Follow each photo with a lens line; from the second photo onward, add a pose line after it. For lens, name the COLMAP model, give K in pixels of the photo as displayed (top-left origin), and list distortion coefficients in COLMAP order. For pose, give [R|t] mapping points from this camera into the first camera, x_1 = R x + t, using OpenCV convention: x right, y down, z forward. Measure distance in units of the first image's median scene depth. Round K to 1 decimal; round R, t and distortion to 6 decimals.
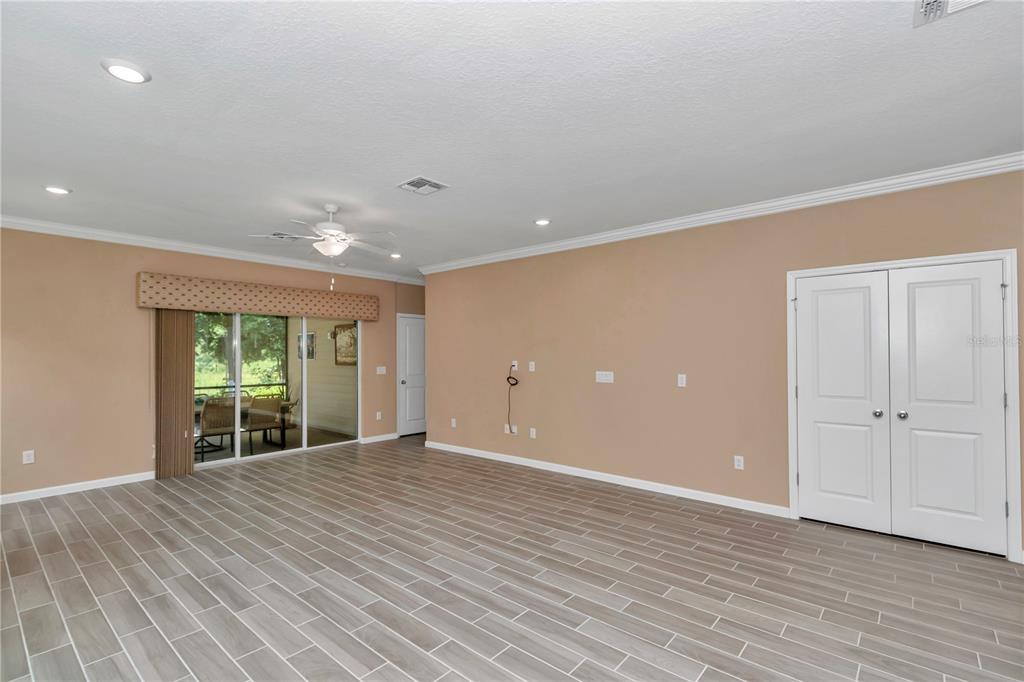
lens RADIAL K [[468.7, 0, 504.1], [0, 468.7, 345.4], [0, 0, 1]] dist [0.000125, 0.000393]
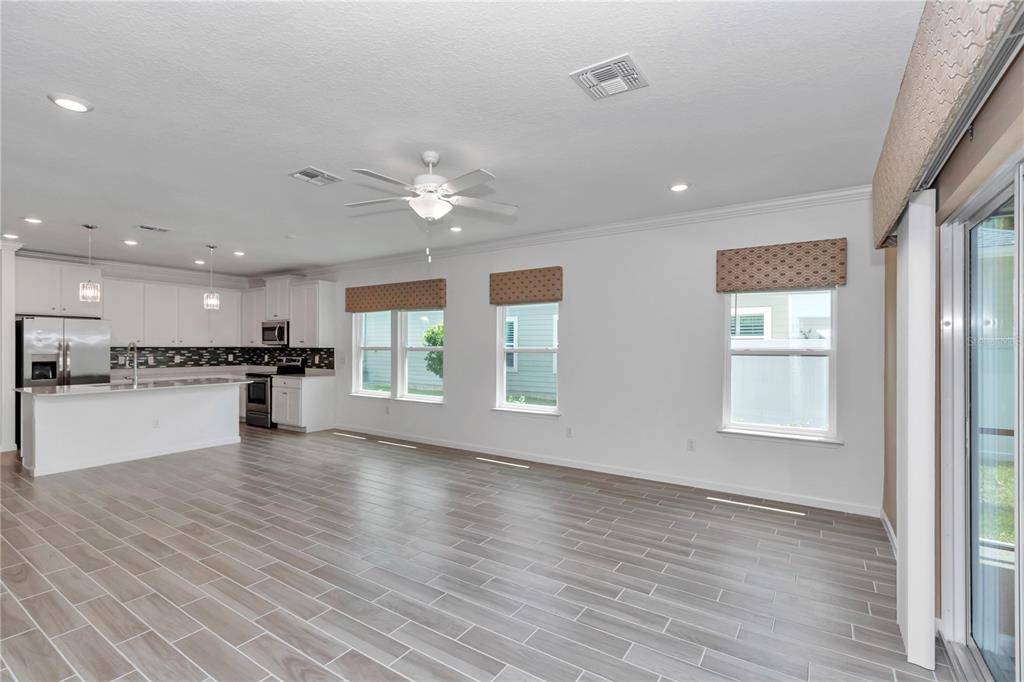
lens RADIAL K [[468.7, 0, 504.1], [0, 468.7, 345.4], [0, 0, 1]] dist [0.000125, 0.000393]
pose [[-0.992963, 0.000188, -0.118423, -0.316603], [0.002005, 0.999882, -0.015226, 0.026599], [0.118406, -0.015356, -0.992847, 1.422228]]
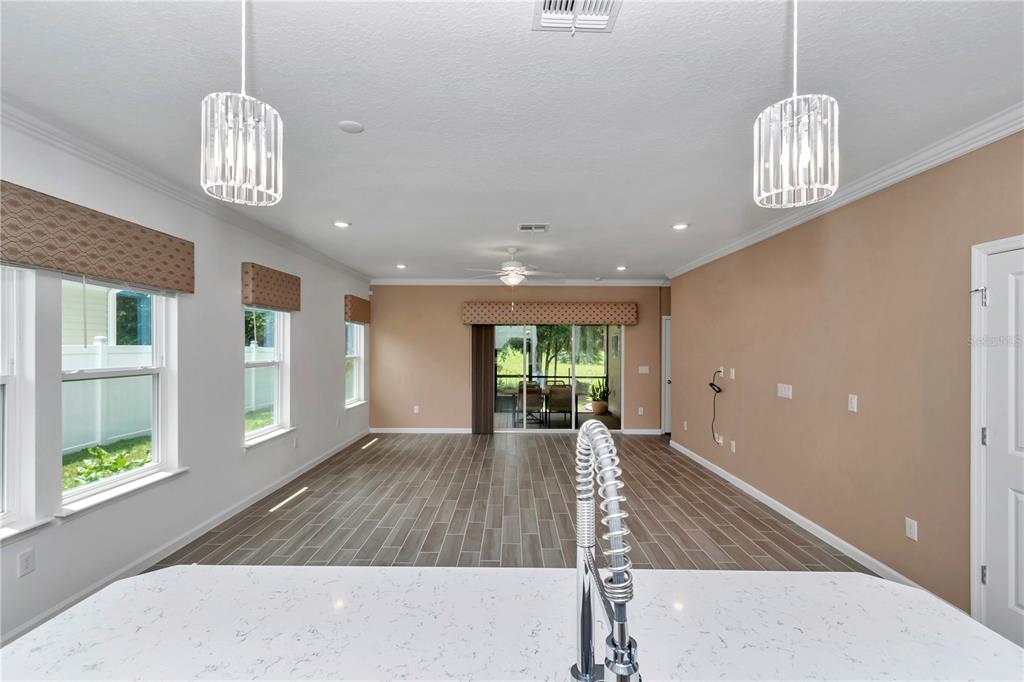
lens RADIAL K [[460.8, 0, 511.8], [0, 460.8, 348.9], [0, 0, 1]] dist [0.001199, 0.000066]
pose [[0.651535, 0.009600, -0.758558, 0.513572], [0.005243, 0.999839, 0.017156, -0.023420], [0.758600, -0.015155, 0.651380, 0.100663]]
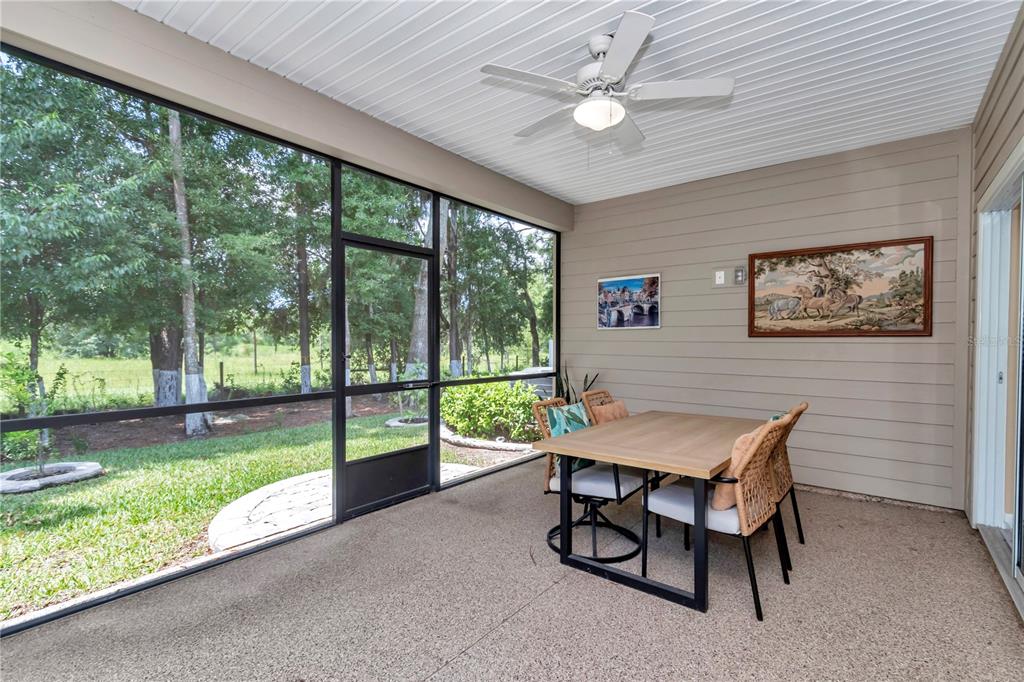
lens RADIAL K [[480.7, 0, 508.7], [0, 480.7, 343.2], [0, 0, 1]] dist [-0.009860, -0.001621]
pose [[0.999088, 0.002740, 0.042619, -1.039817], [-0.003964, 0.999581, 0.028663, 0.058564], [-0.042523, -0.028806, 0.998680, 0.851516]]
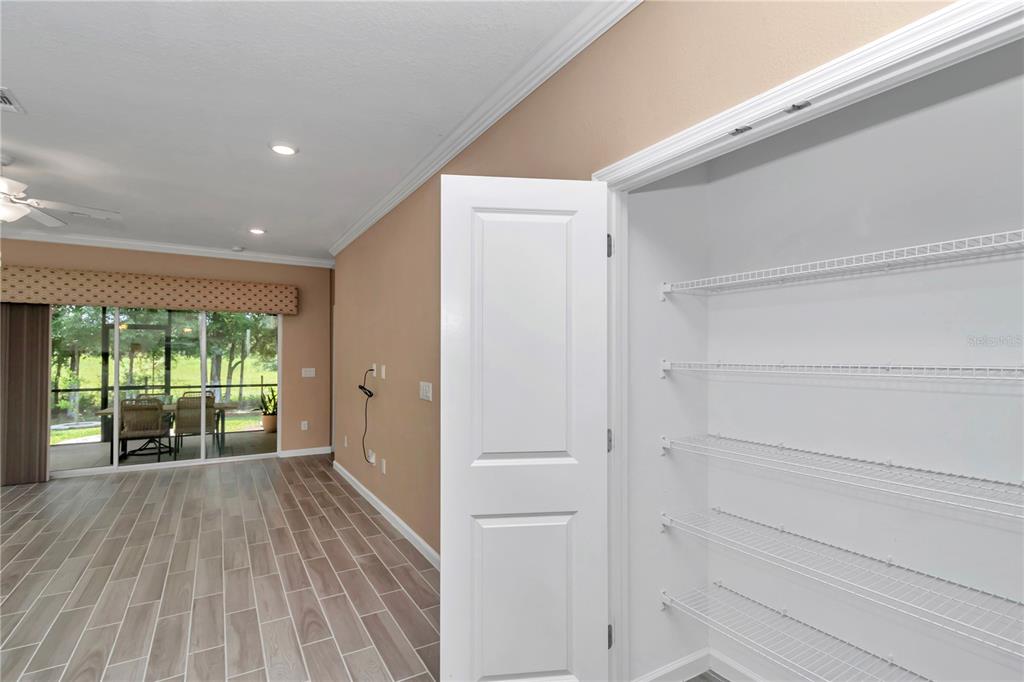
lens RADIAL K [[473.3, 0, 504.7], [0, 473.3, 348.4], [0, 0, 1]] dist [0.000843, 0.000314]
pose [[0.950322, 0.002566, -0.311257, 0.509173], [-0.001745, 0.999994, 0.002917, 0.007723], [0.311262, -0.002230, 0.950321, 0.422245]]
